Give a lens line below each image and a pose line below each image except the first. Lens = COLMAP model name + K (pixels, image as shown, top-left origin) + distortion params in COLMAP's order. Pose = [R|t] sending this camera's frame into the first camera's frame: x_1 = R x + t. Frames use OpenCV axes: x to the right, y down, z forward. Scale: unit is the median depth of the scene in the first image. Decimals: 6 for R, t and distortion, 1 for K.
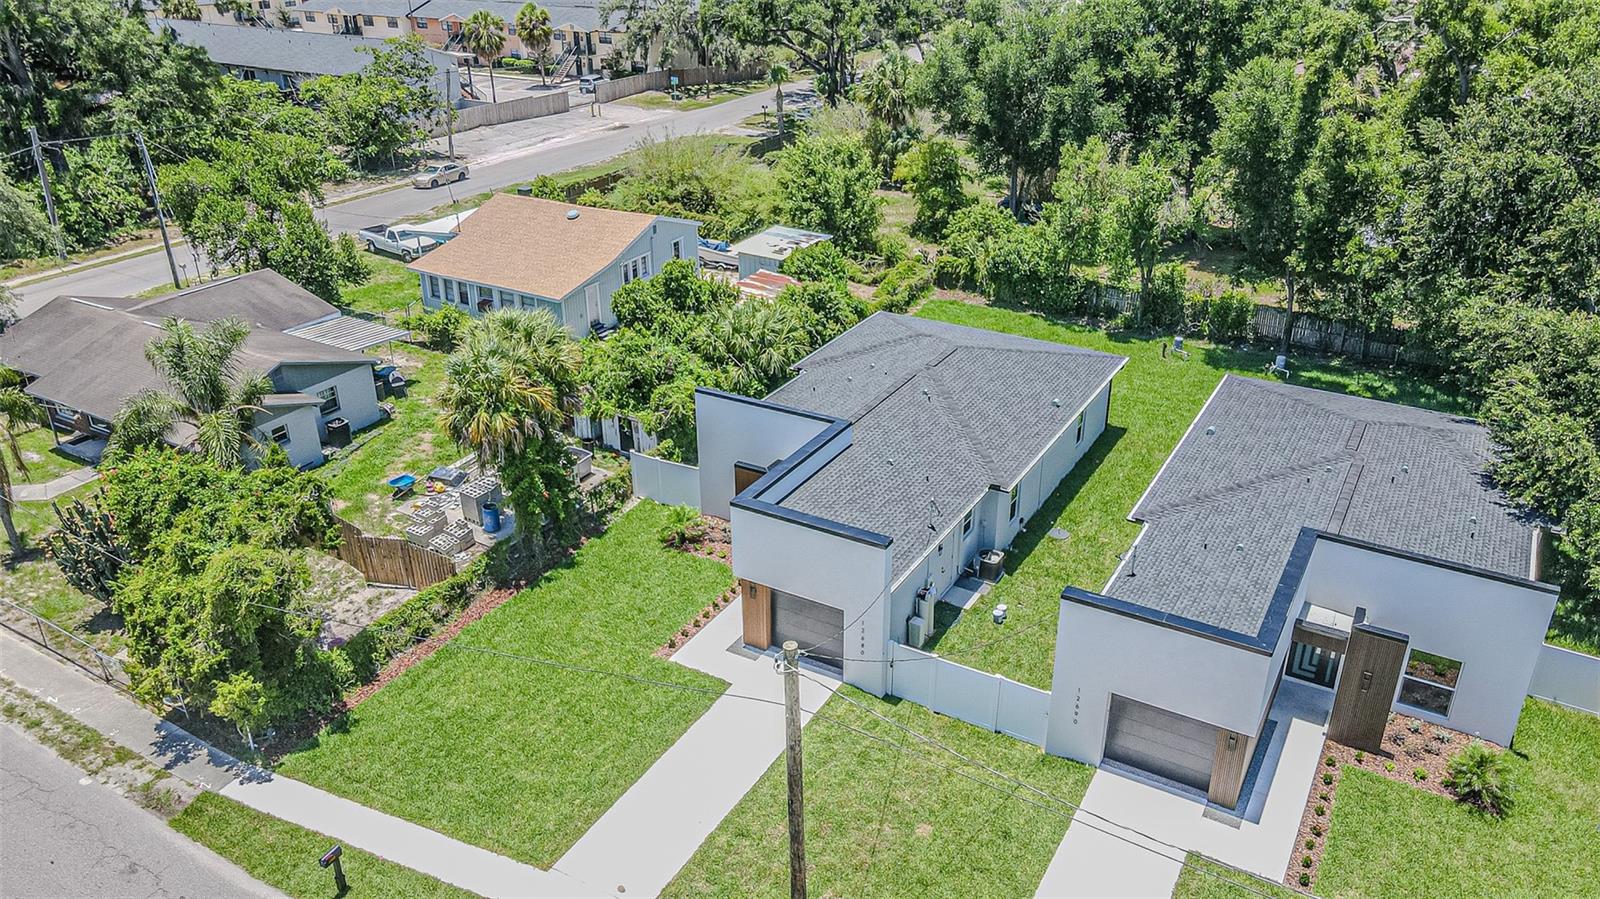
lens RADIAL K [[1171.5, 0, 800.0], [0, 1171.5, 449.5], [0, 0, 1]] dist [-0.013803, 0.000305]
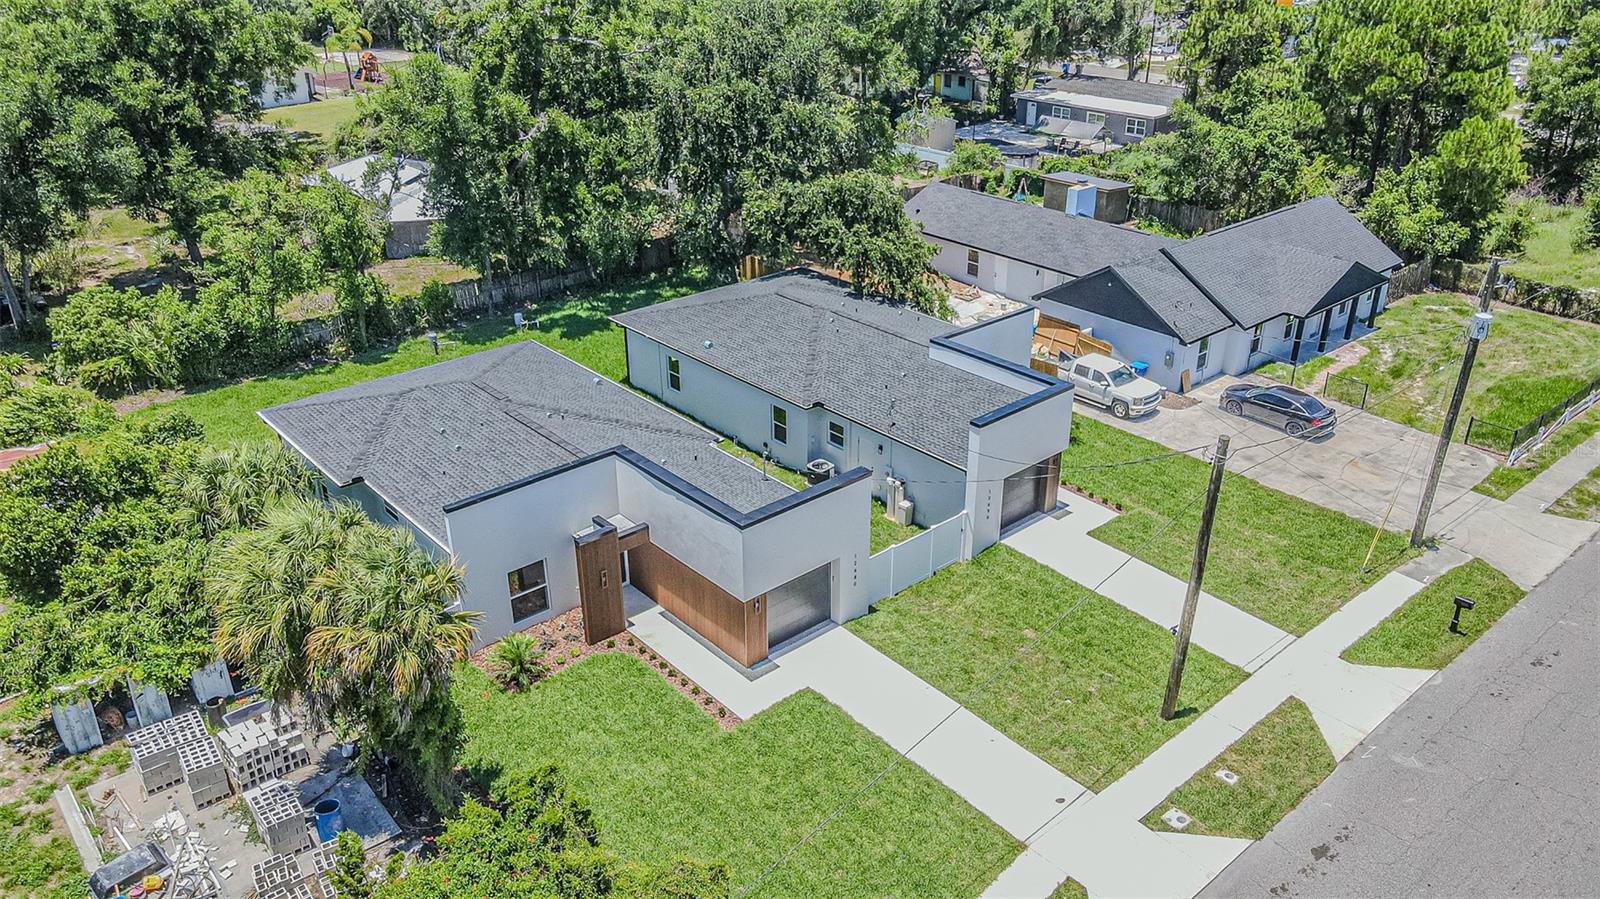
lens RADIAL K [[1169.1, 0, 798.1], [0, 1169.1, 477.2], [0, 0, 1]] dist [-0.006162, 0.000793]
pose [[0.313362, -0.427603, 0.847915, -0.456036], [0.417405, 0.864030, 0.281470, -0.131022], [-0.852981, 0.265723, 0.449238, 0.283998]]
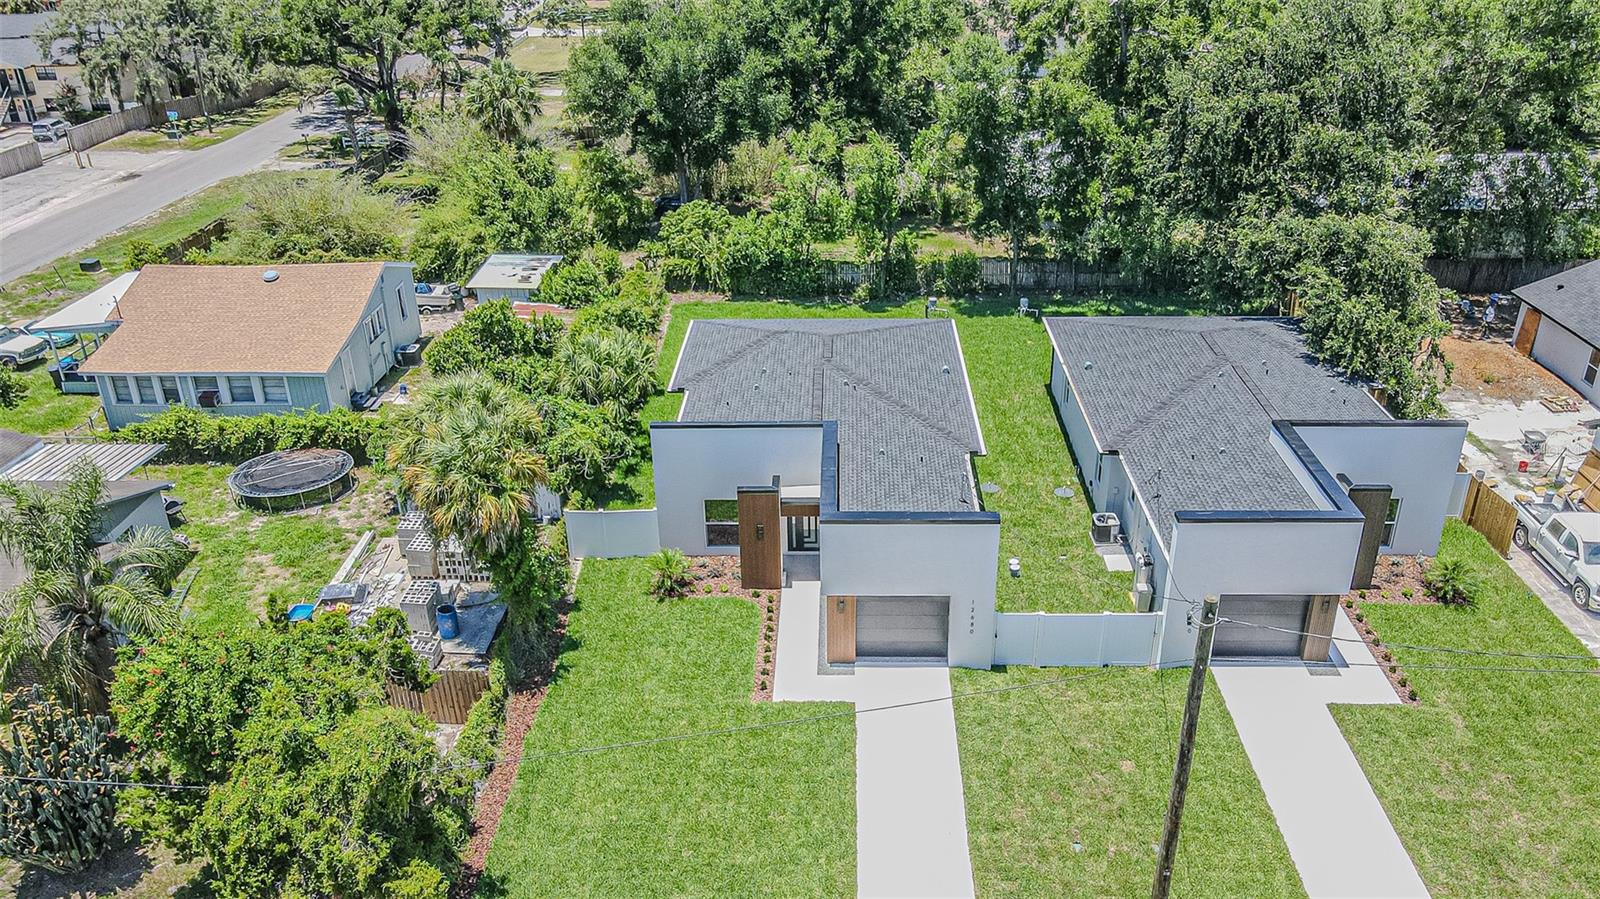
lens RADIAL K [[1201.7, 0, 800.0], [0, 1201.7, 449.5], [0, 0, 1]] dist [-0.000860, 0.005118]
pose [[0.878973, -0.216569, 0.424859, -0.262404], [0.219347, 0.974697, 0.043048, -0.031951], [-0.423431, 0.055353, 0.904236, 0.056421]]
